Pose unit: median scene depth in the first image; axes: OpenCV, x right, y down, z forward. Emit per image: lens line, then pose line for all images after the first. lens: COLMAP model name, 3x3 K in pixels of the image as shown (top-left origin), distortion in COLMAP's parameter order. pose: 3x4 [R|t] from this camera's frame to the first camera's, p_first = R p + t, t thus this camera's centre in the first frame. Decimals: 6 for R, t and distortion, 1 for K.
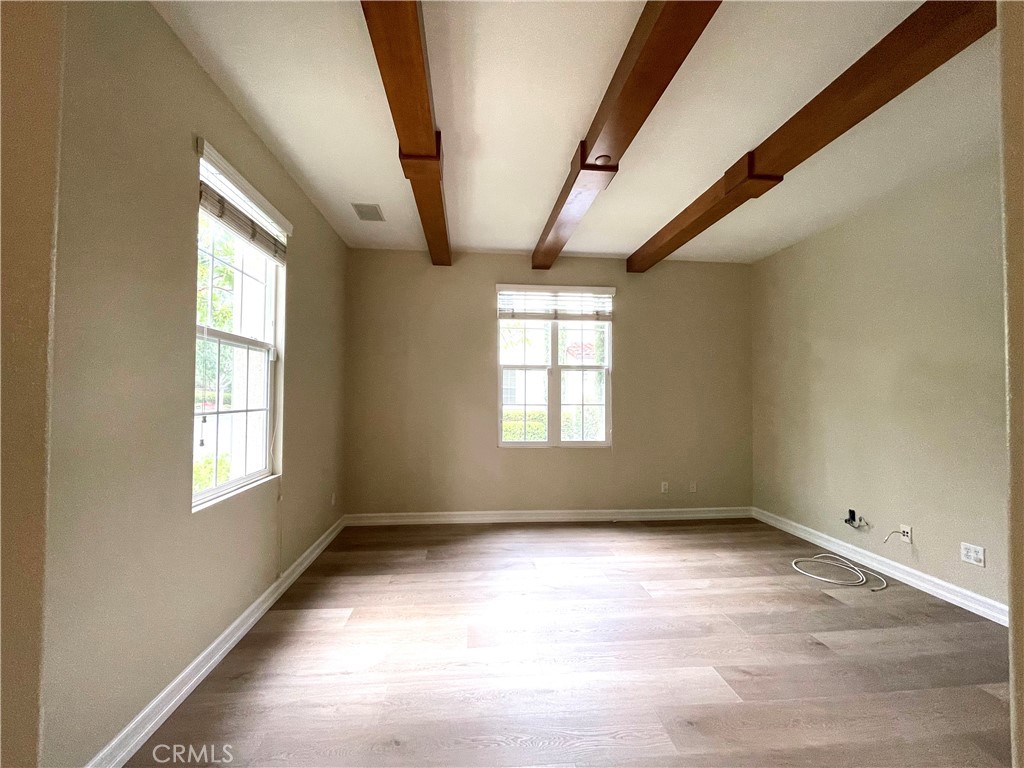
lens RADIAL K [[412.4, 0, 508.7], [0, 412.4, 384.7], [0, 0, 1]] dist [0.002317, 0.000111]
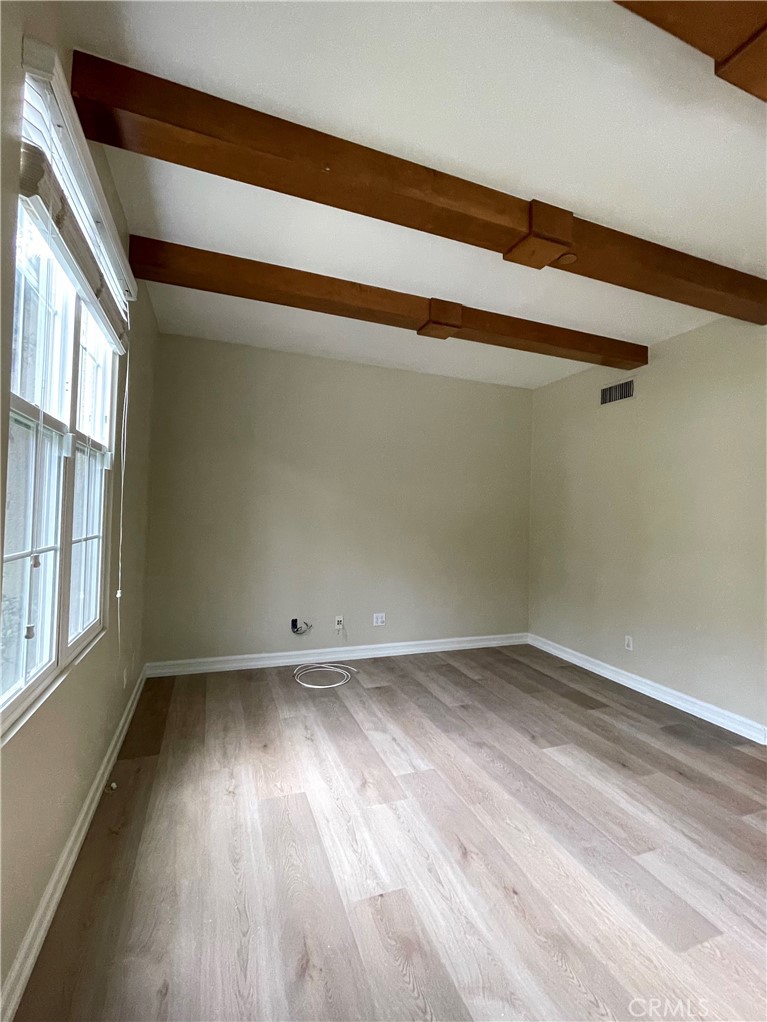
lens RADIAL K [[469.2, 0, 401.4], [0, 469.2, 509.9], [0, 0, 1]] dist [0.000788, 0.000104]
pose [[-0.284175, -0.002131, 0.958770, -0.478452], [-0.056697, 0.998285, -0.014586, 0.027267], [-0.957095, -0.058504, -0.283808, 1.267742]]
